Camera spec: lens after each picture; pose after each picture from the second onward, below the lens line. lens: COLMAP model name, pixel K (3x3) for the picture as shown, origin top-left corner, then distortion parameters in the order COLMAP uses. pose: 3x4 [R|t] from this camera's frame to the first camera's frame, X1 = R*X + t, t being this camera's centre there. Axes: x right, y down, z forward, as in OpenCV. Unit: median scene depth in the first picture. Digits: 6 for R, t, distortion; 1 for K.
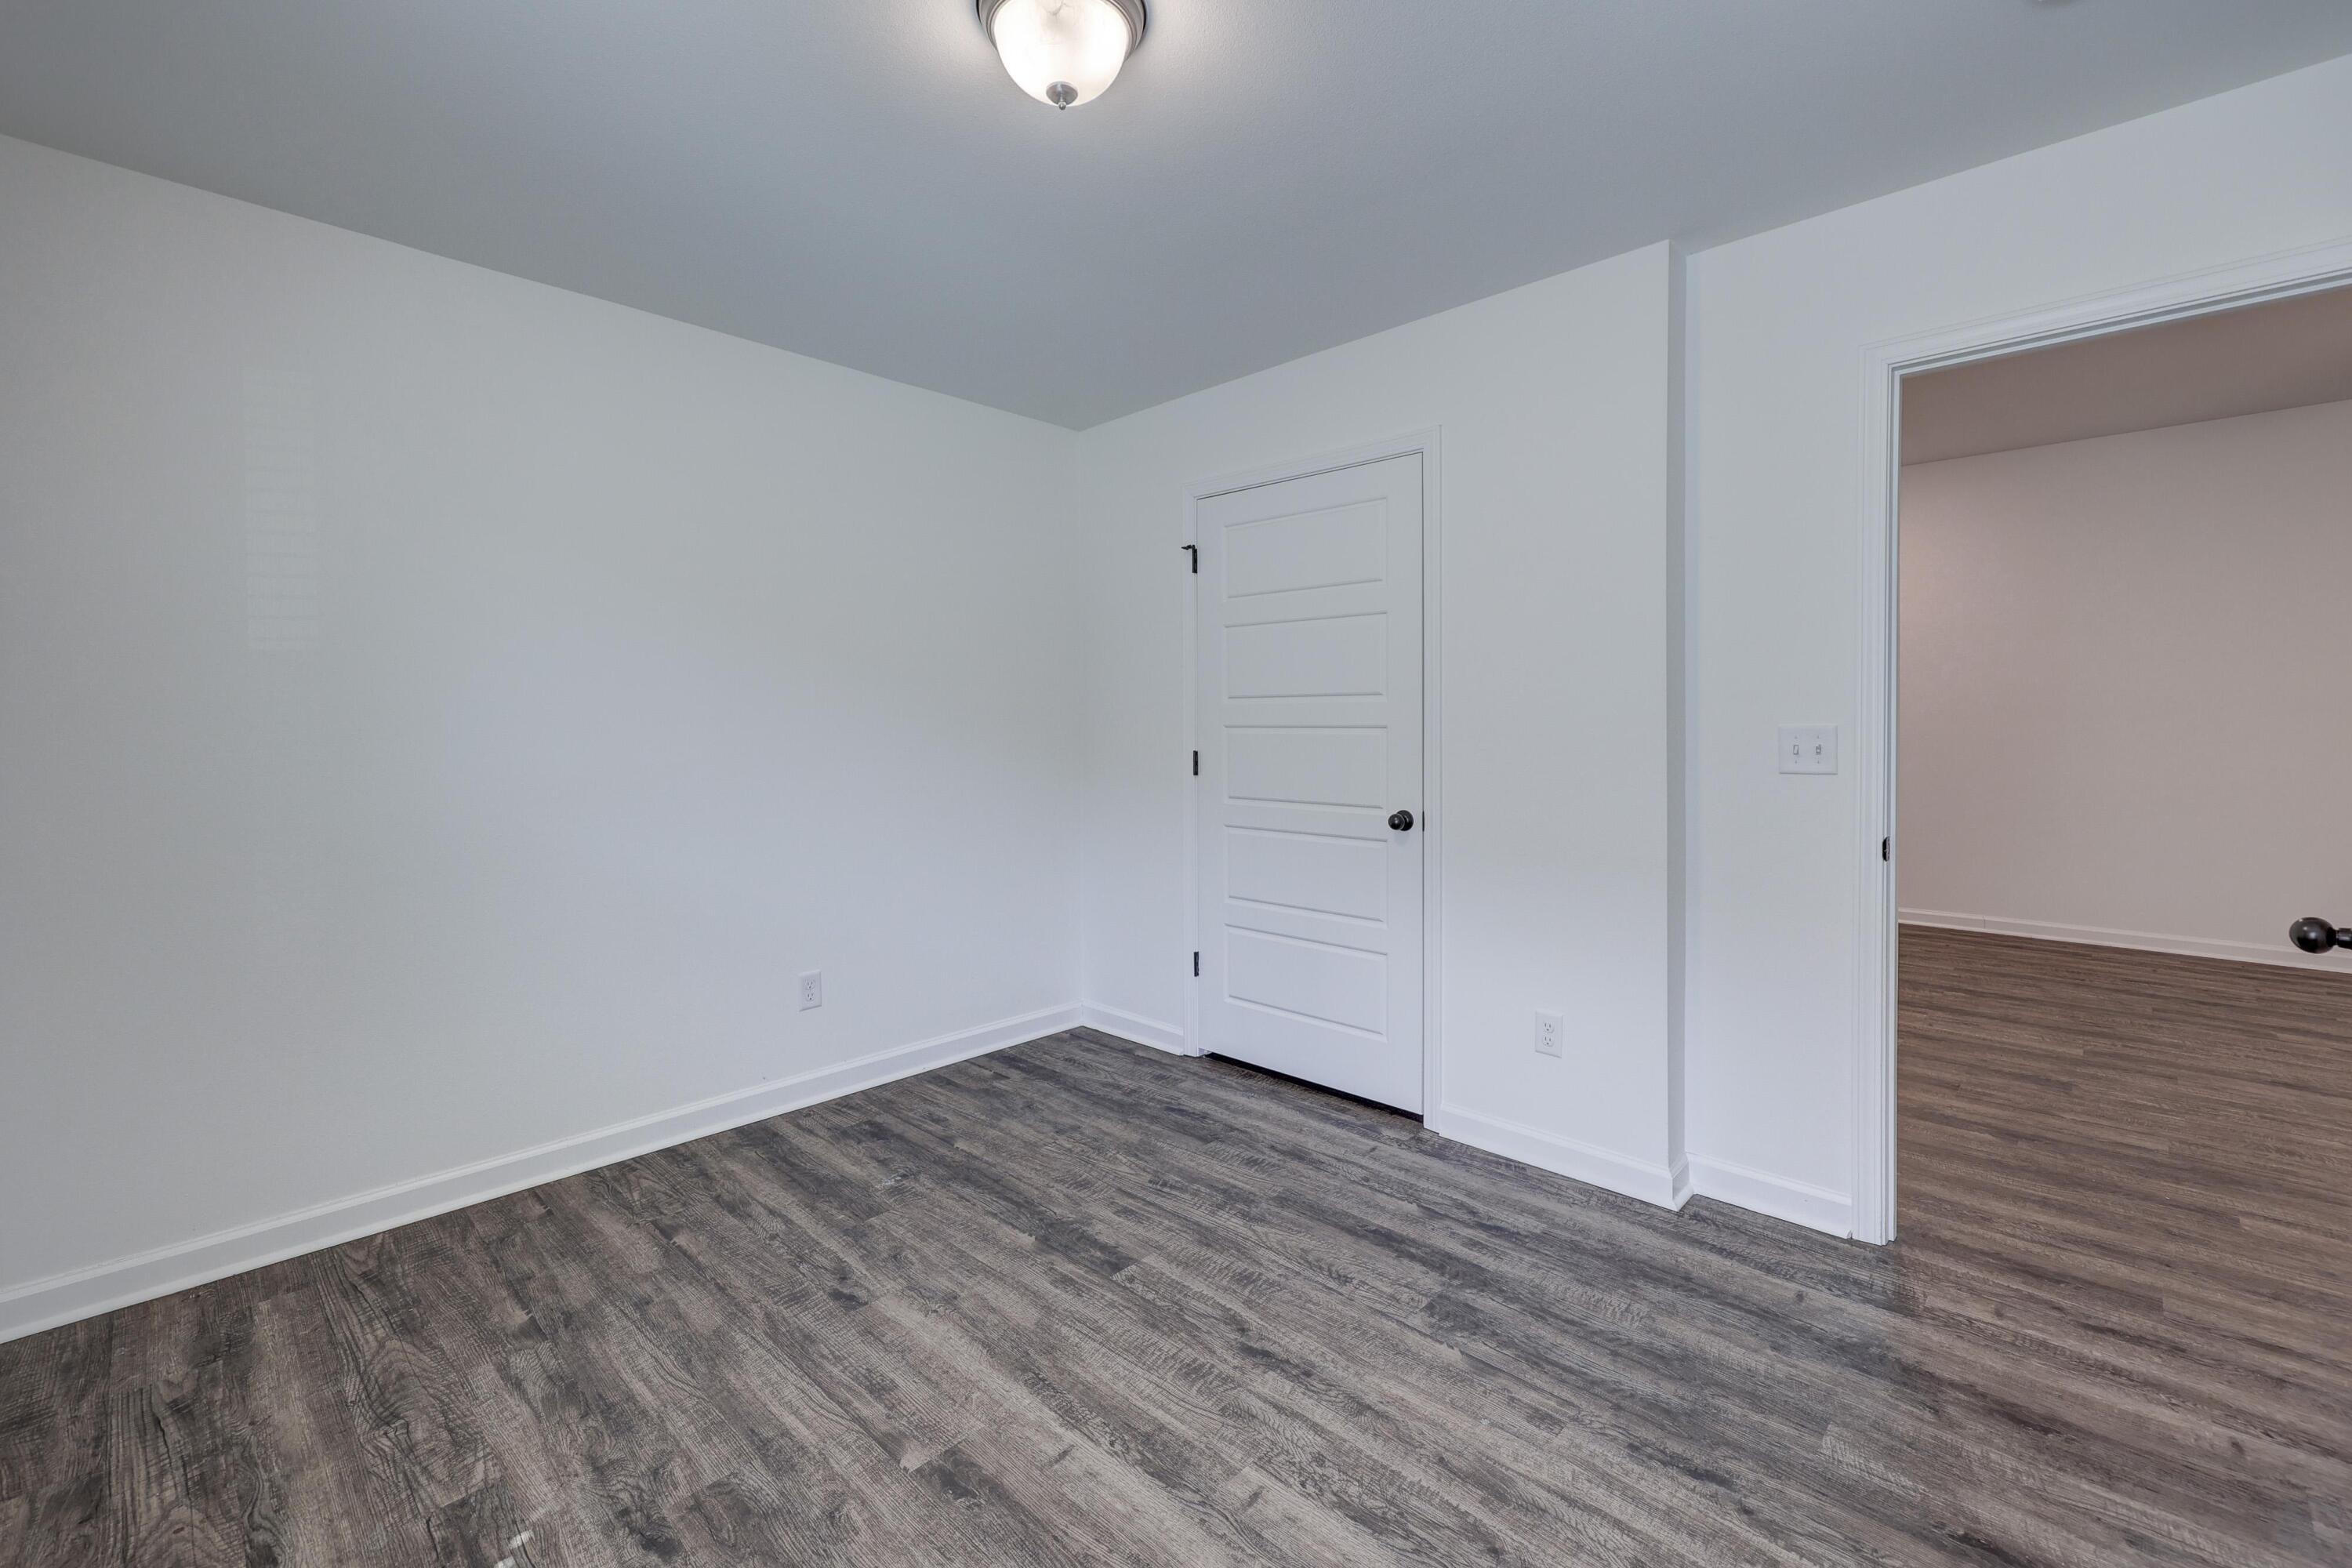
lens RADIAL K [[987.6, 0, 1165.9], [0, 987.6, 761.5], [0, 0, 1]] dist [0.002620, 0.000106]
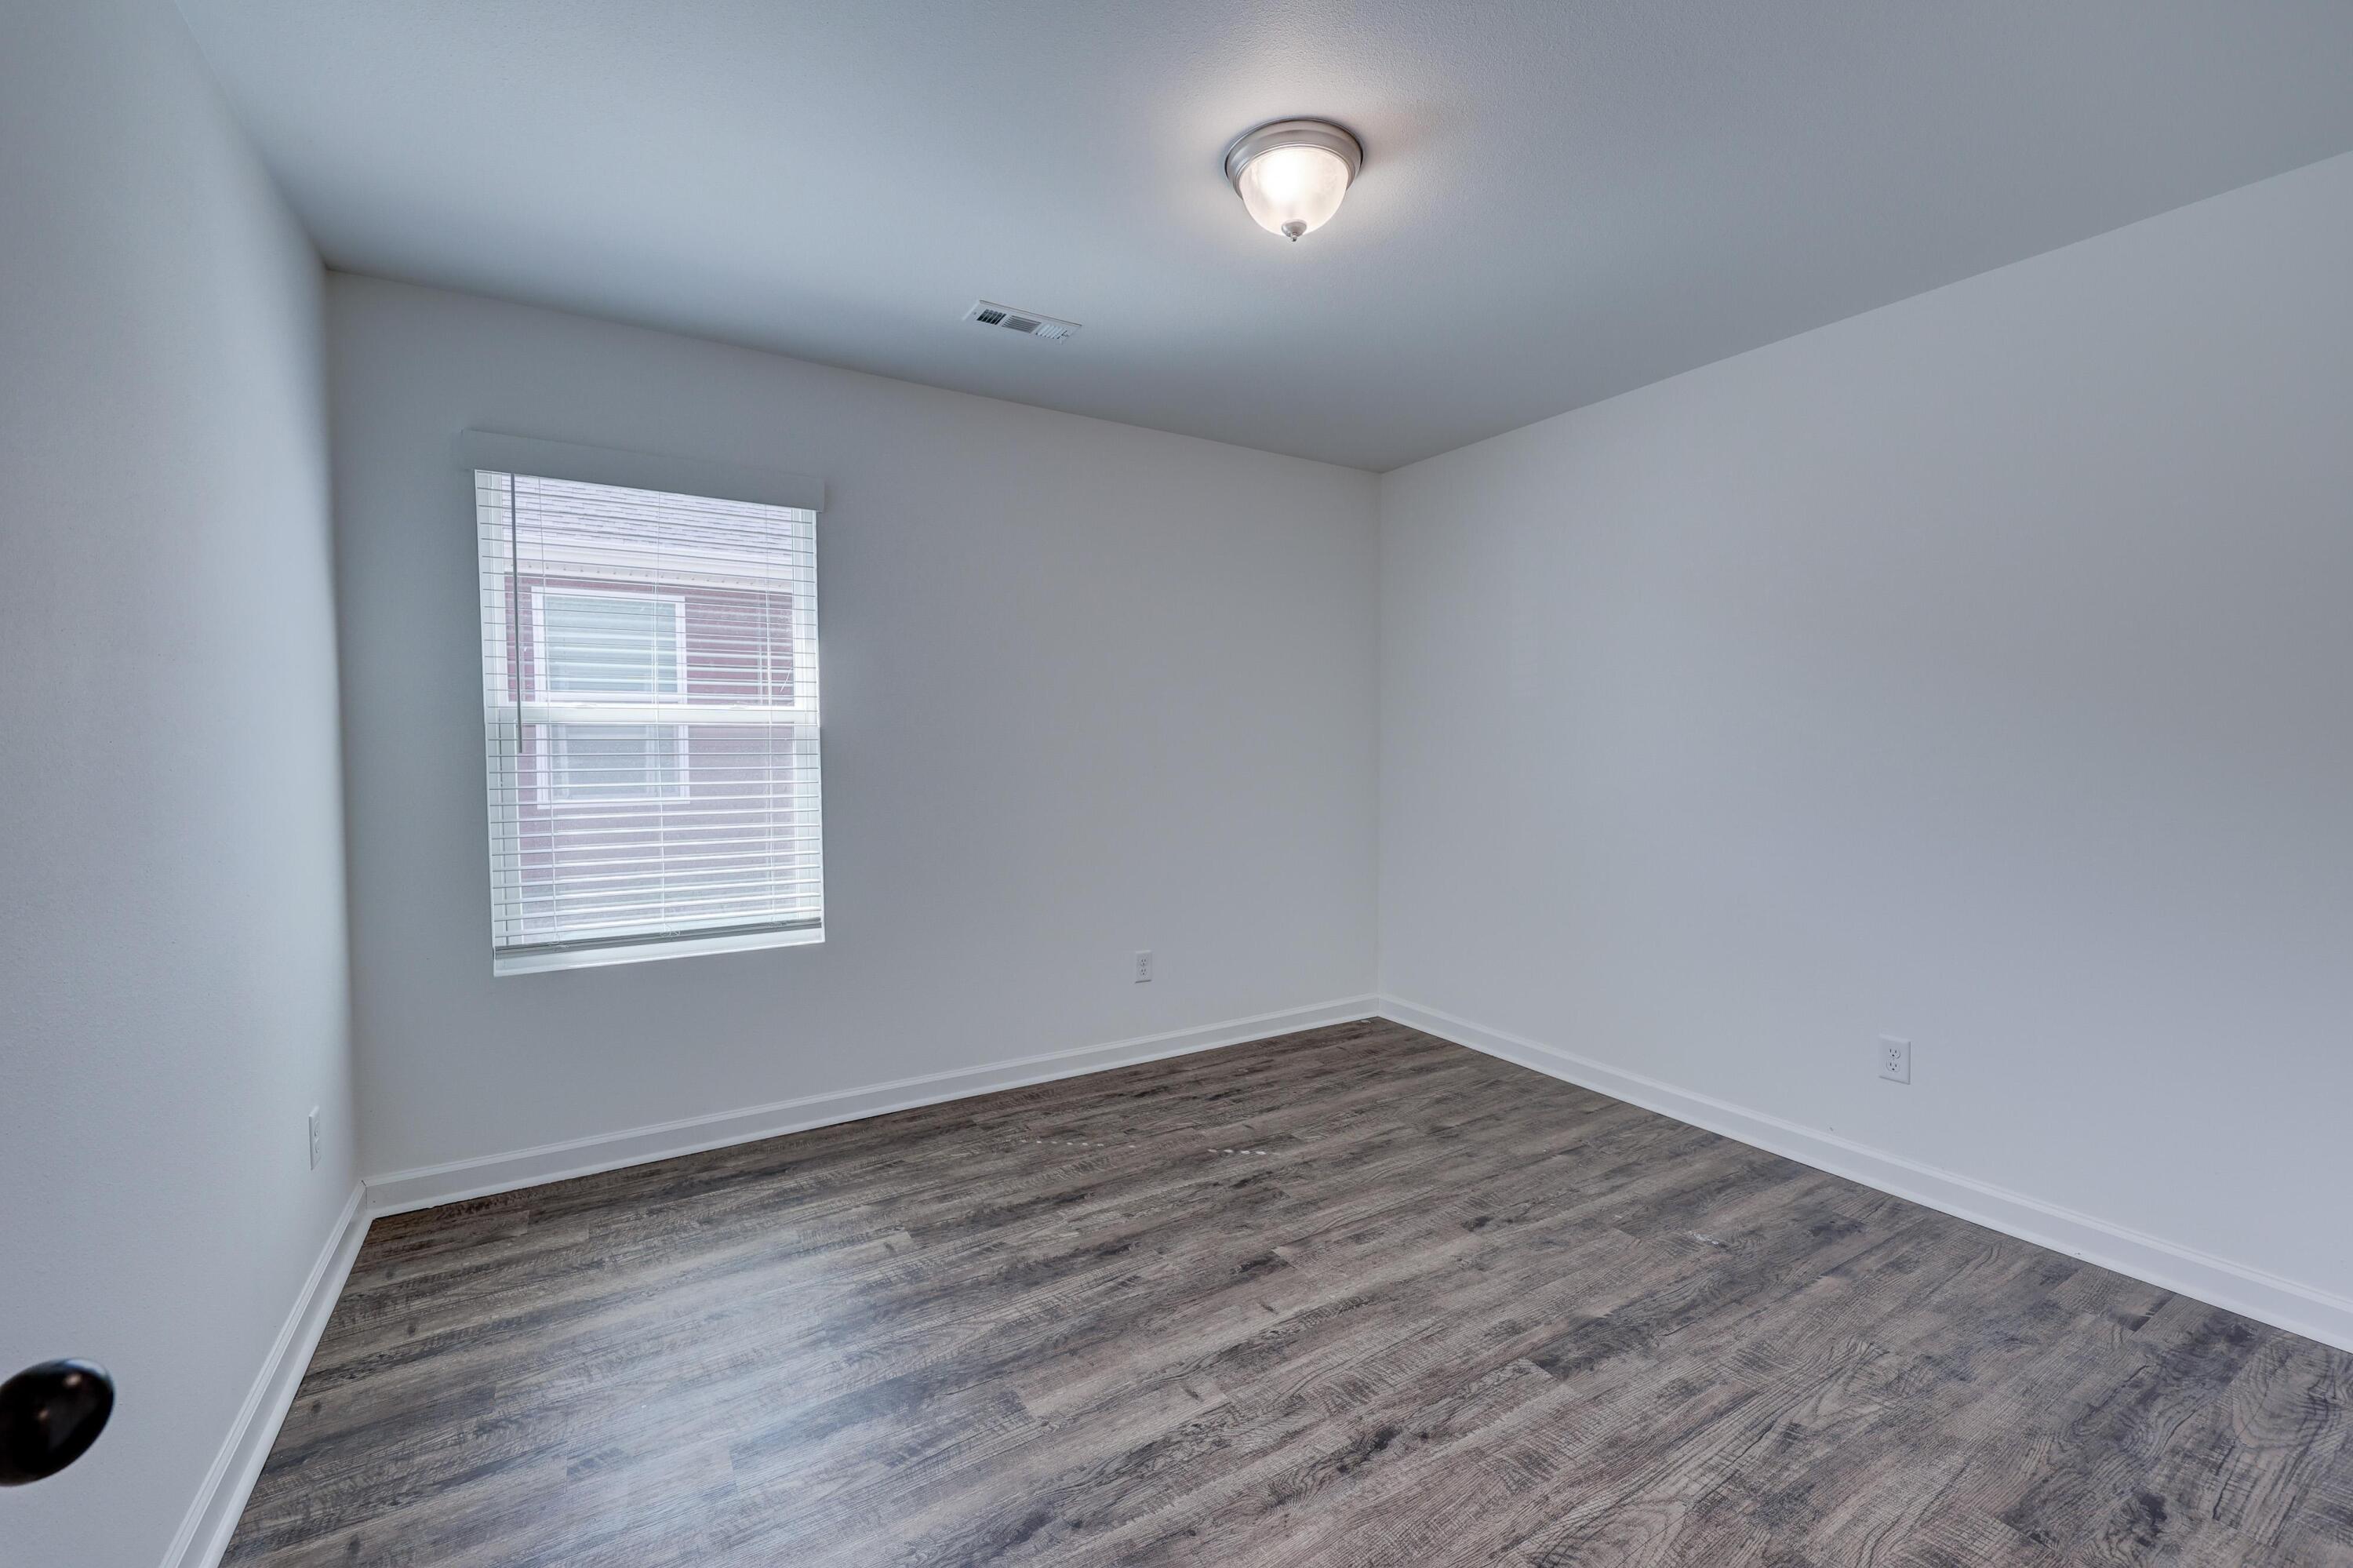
lens RADIAL K [[988.0, 0, 1166.4], [0, 988.0, 761.5], [0, 0, 1]] dist [0.002620, 0.000106]
pose [[-0.265106, 0.026374, -0.963858, 0.895564], [-0.031953, 0.998836, 0.036120, -0.041586], [0.963690, 0.040374, -0.263955, 0.916985]]
